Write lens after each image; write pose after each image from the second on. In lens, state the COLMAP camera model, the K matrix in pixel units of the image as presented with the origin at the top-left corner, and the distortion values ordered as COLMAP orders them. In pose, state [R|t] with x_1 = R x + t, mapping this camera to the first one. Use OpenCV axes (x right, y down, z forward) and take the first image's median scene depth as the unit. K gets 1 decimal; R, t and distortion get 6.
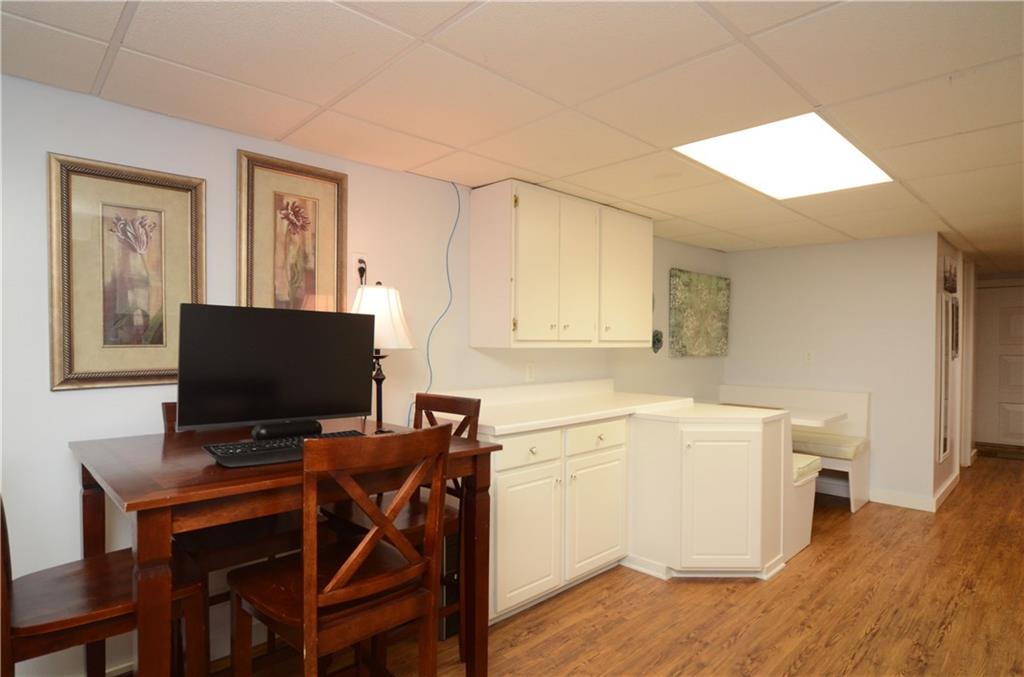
lens RADIAL K [[545.9, 0, 519.7], [0, 545.9, 343.5], [0, 0, 1]] dist [-0.016549, -0.003516]
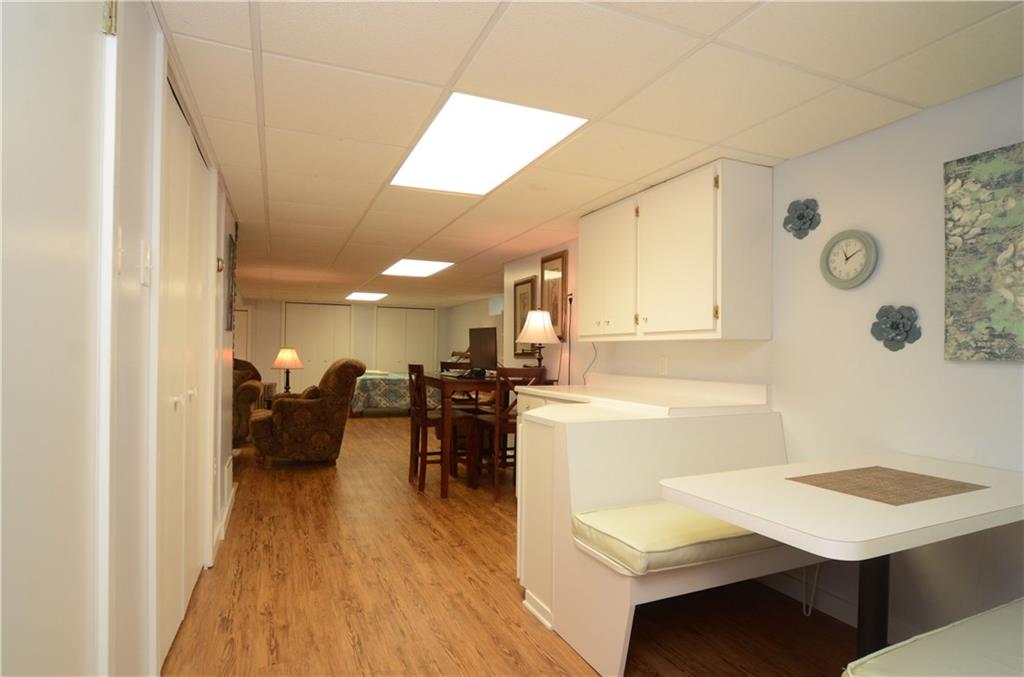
lens RADIAL K [[545.9, 0, 511.8], [0, 545.9, 345.2], [0, 0, 1]] dist [-0.016549, -0.003516]
pose [[-0.342526, -0.008724, -0.939468, 1.443836], [-0.004458, 0.999961, -0.007661, 0.030611], [0.939498, 0.001564, -0.342551, 1.437593]]
